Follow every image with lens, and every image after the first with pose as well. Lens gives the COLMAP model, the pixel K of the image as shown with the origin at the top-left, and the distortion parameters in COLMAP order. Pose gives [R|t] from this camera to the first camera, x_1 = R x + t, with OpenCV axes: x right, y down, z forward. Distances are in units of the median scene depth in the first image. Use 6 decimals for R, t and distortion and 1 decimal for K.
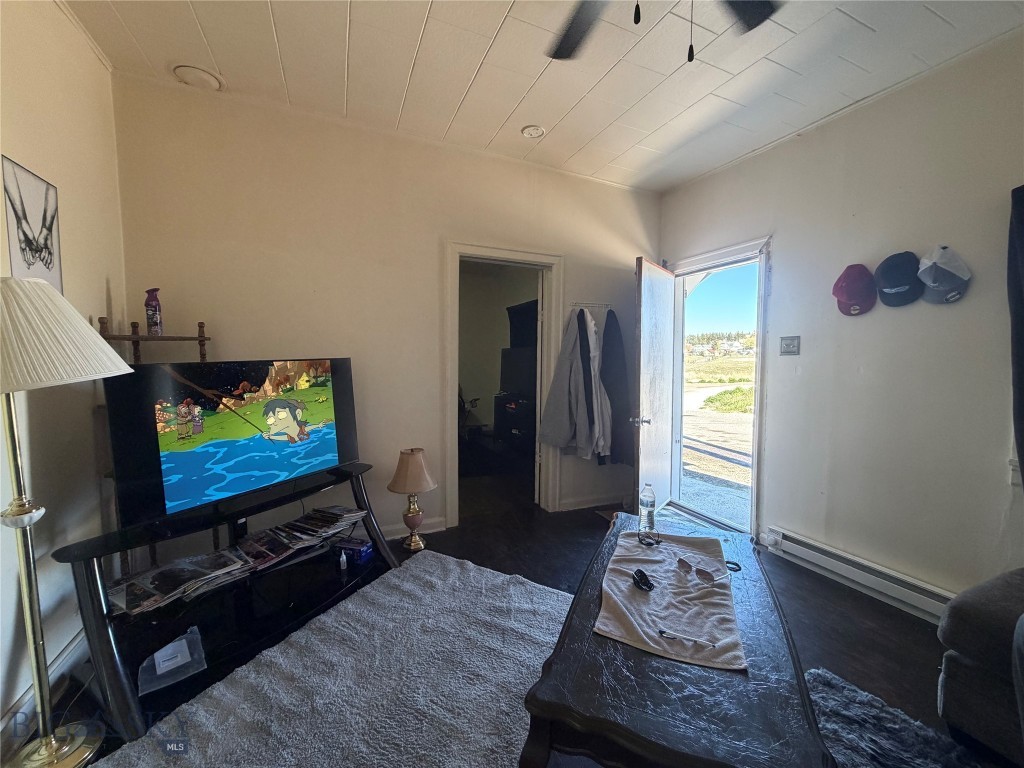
lens RADIAL K [[405.1, 0, 510.1], [0, 405.1, 382.3], [0, 0, 1]] dist [-0.000110, 0.000071]
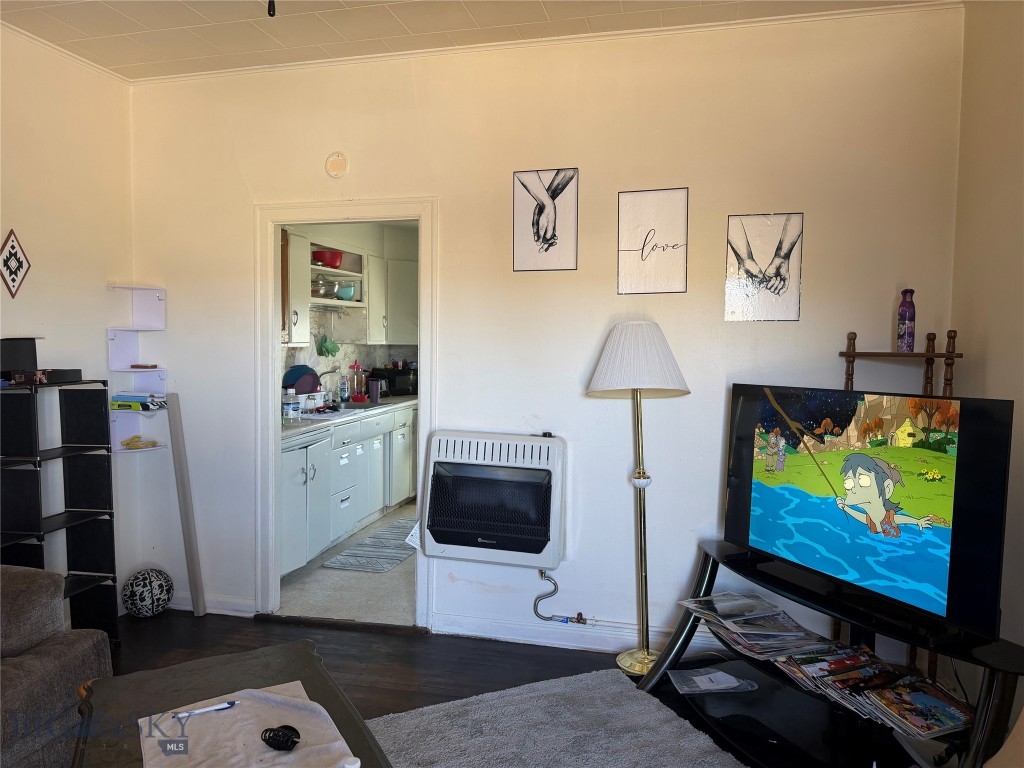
lens RADIAL K [[718.0, 0, 514.4], [0, 718.0, 385.5], [0, 0, 1]] dist [0.005418, -0.002786]
pose [[-0.612112, 0.043488, -0.789574, 0.635123], [-0.063848, 0.992509, 0.104164, -0.145911], [0.788189, 0.114173, -0.604750, 1.242858]]
